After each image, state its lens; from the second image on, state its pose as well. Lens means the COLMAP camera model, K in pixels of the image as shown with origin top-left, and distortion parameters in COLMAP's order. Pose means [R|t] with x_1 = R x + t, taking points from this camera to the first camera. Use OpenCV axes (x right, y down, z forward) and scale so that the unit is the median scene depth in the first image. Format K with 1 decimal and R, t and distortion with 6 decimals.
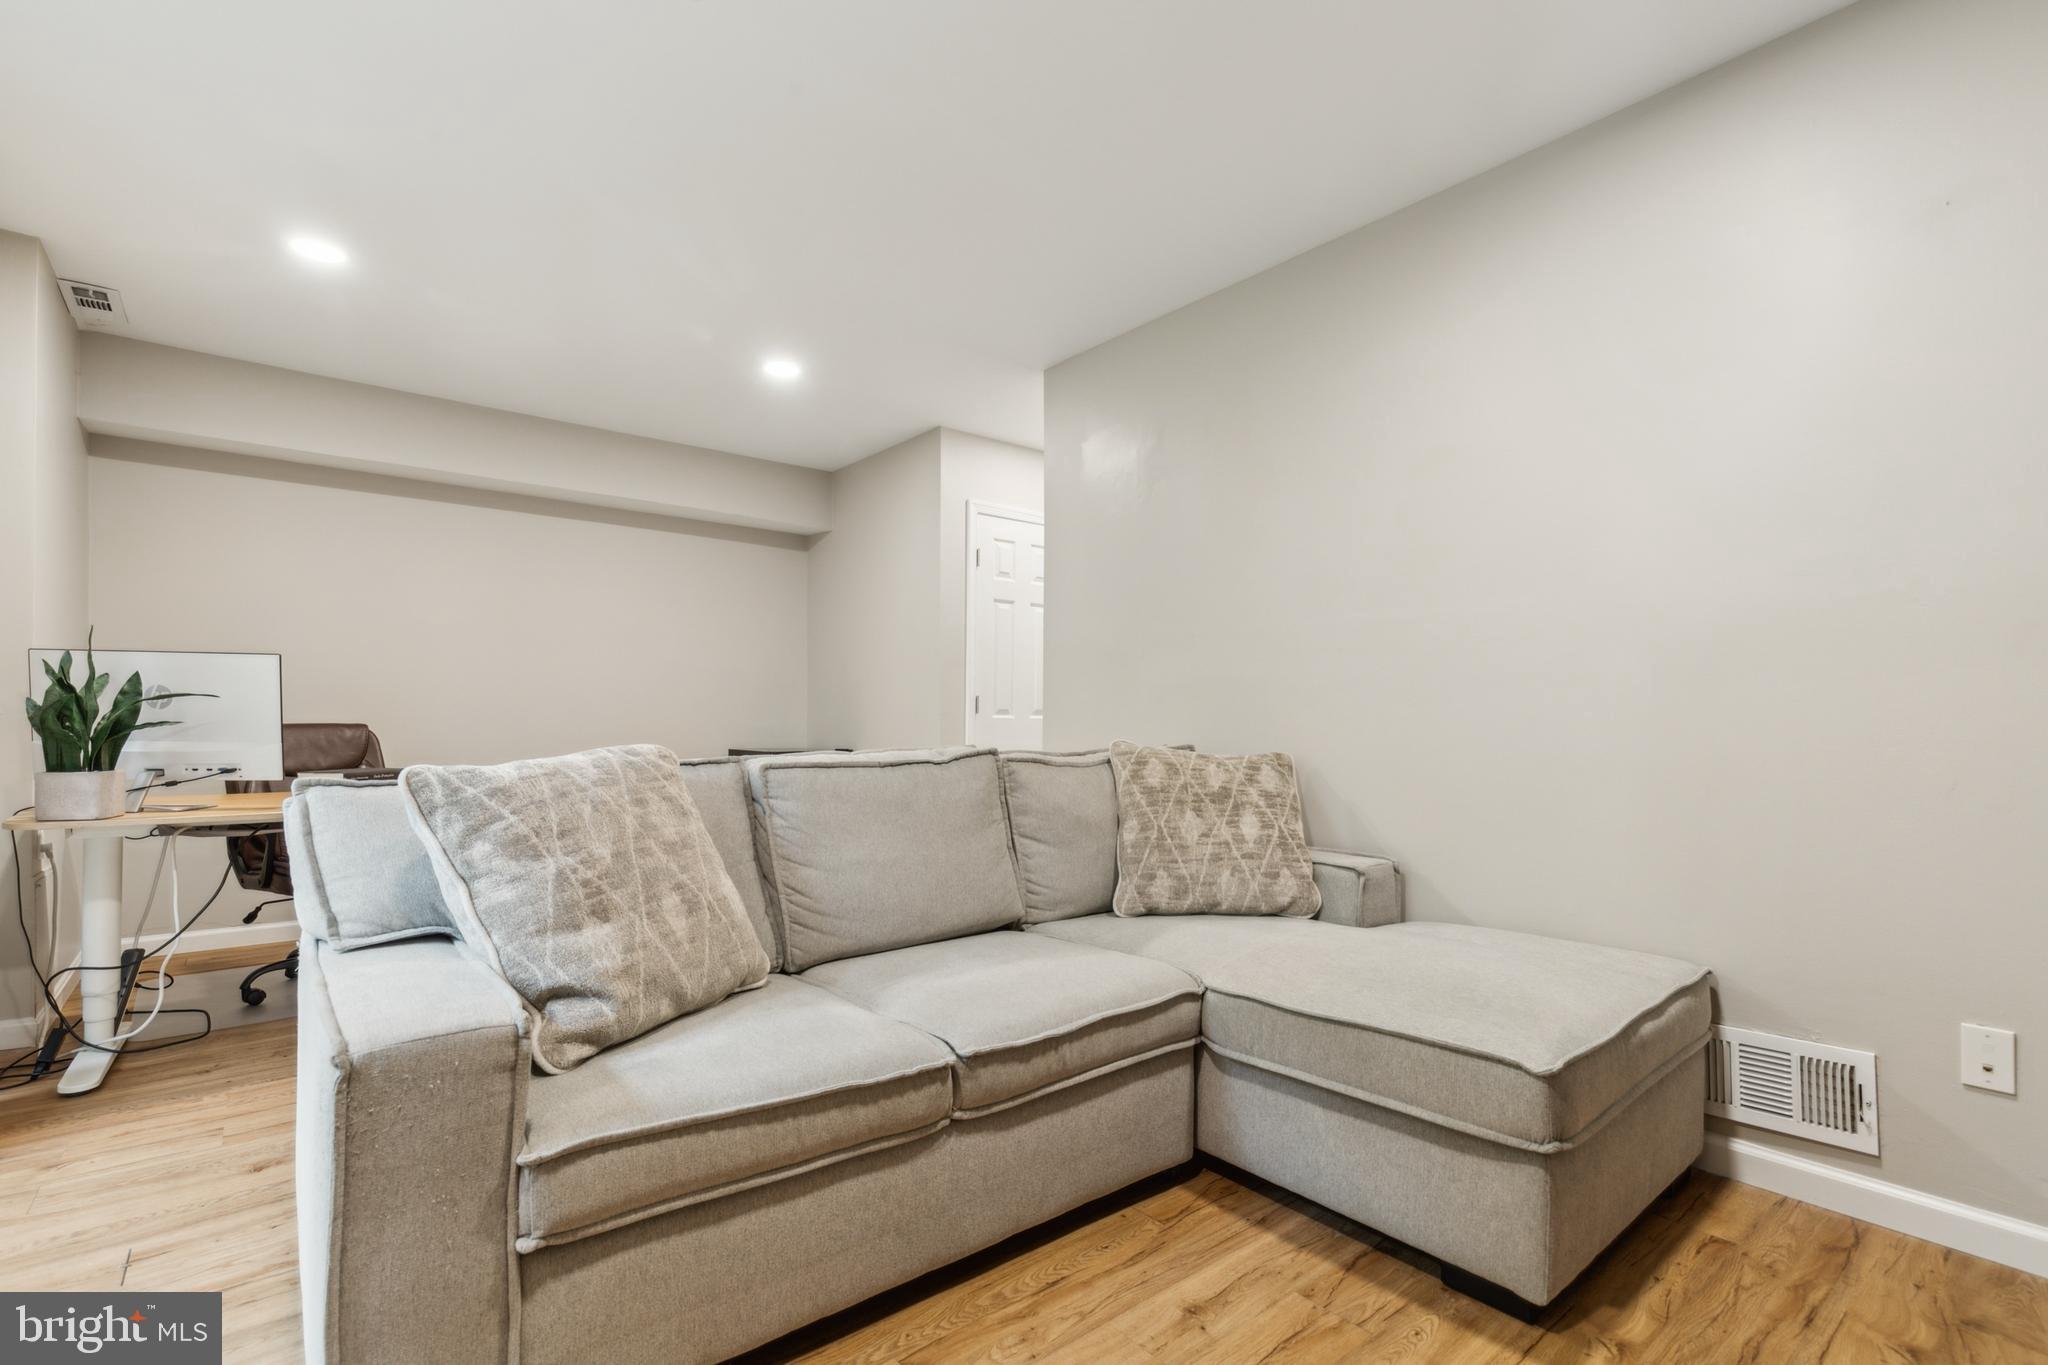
lens RADIAL K [[928.7, 0, 1019.1], [0, 928.7, 694.4], [0, 0, 1]] dist [0.004135, -0.001668]
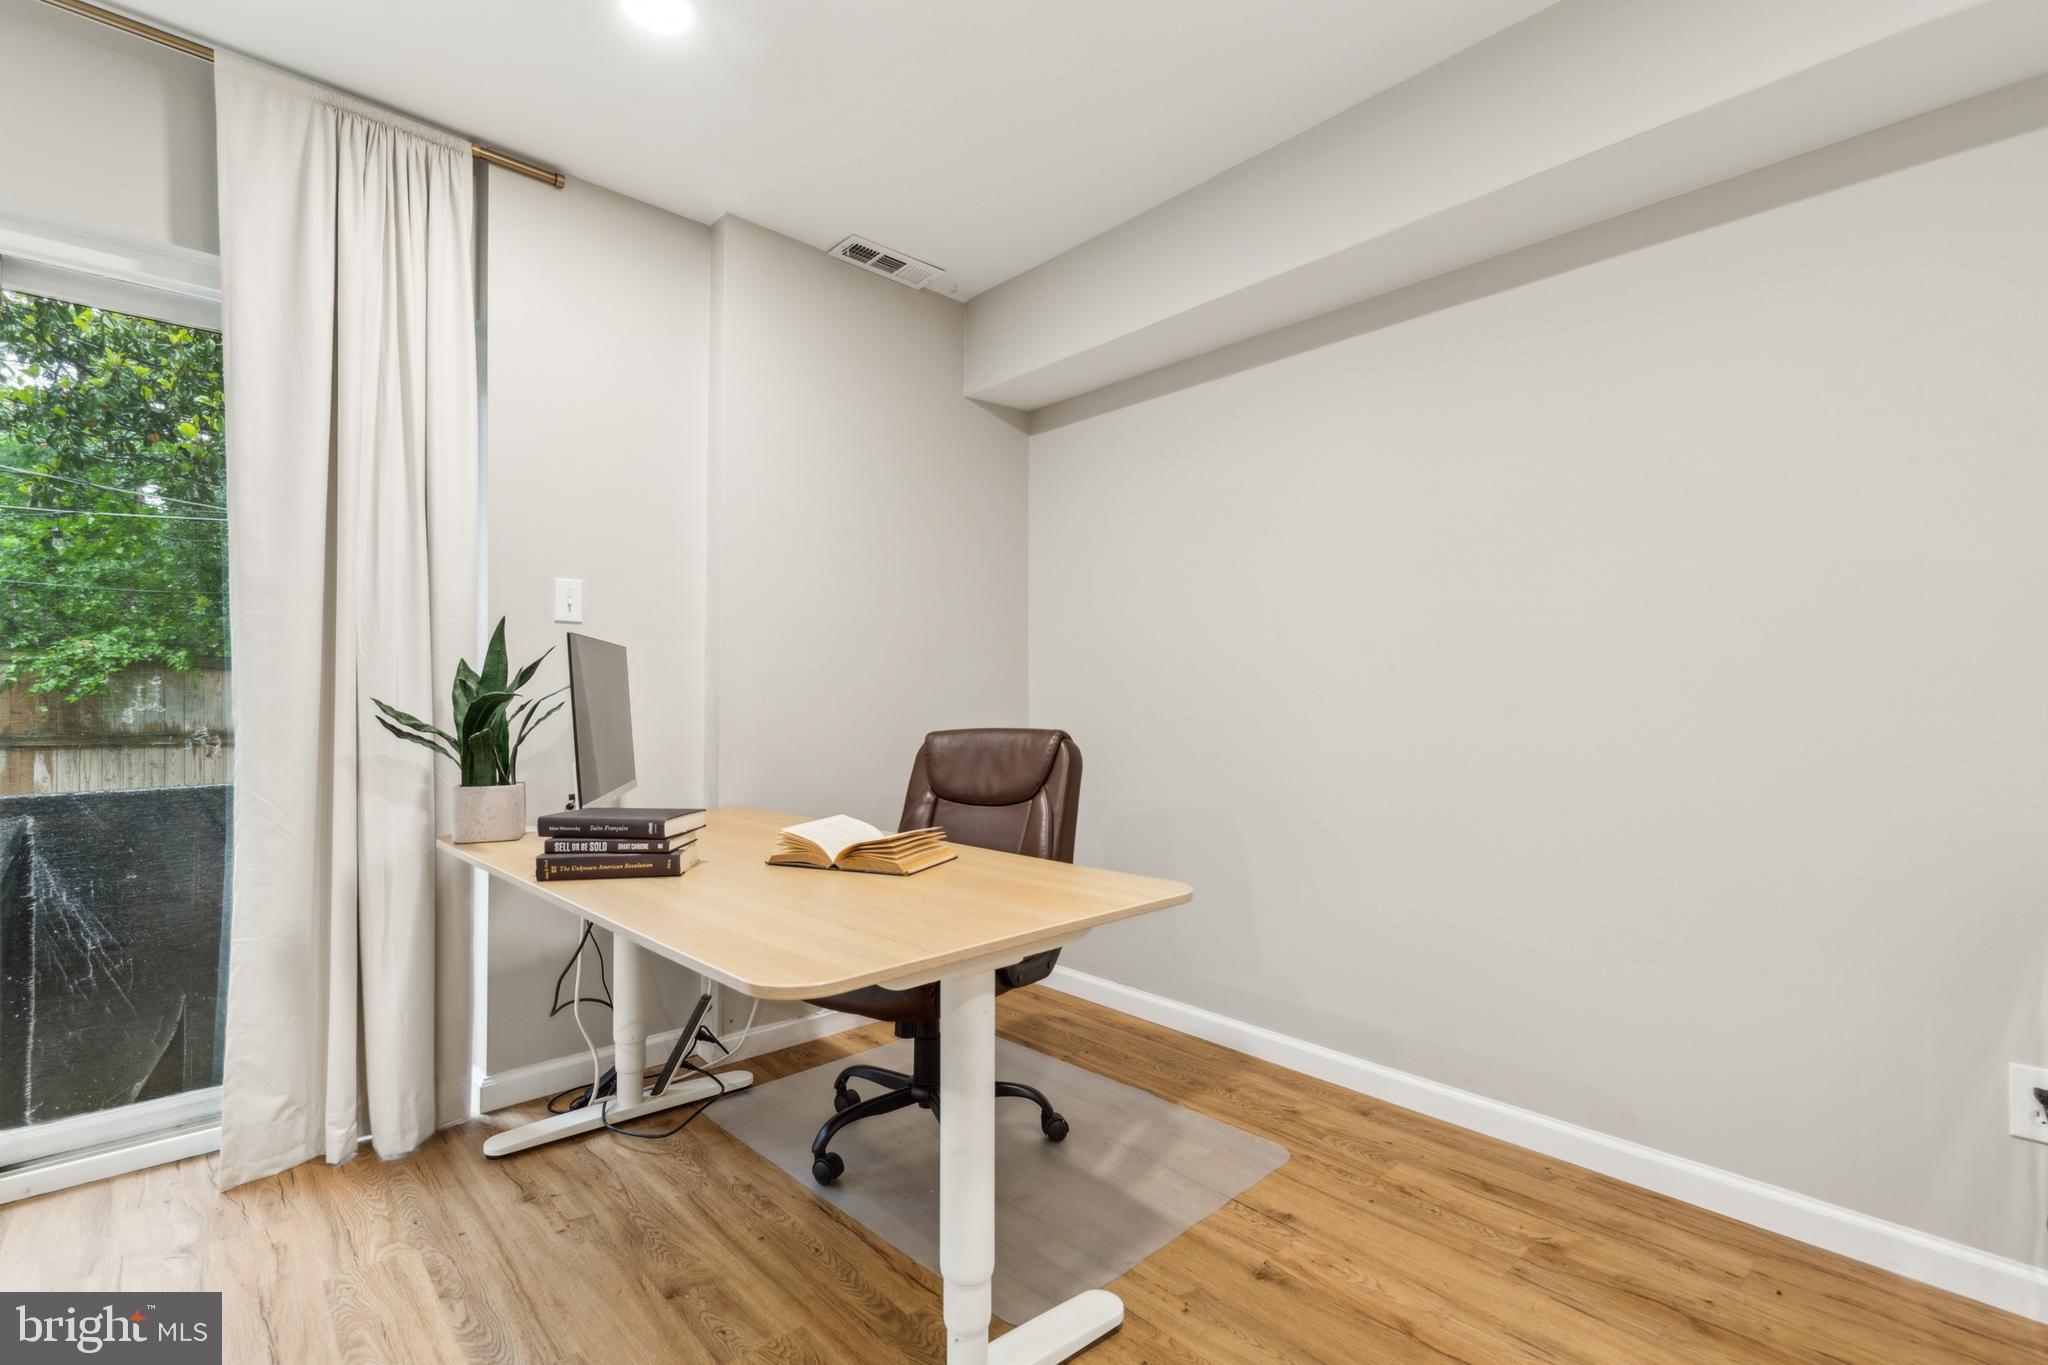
lens RADIAL K [[928.7, 0, 1019.9], [0, 928.7, 692.5], [0, 0, 1]] dist [0.004135, -0.001668]
pose [[0.033471, -0.006587, -0.999418, -0.108491], [0.033367, 0.999428, -0.005470, 0.013316], [0.998883, -0.033164, 0.033671, 1.432696]]
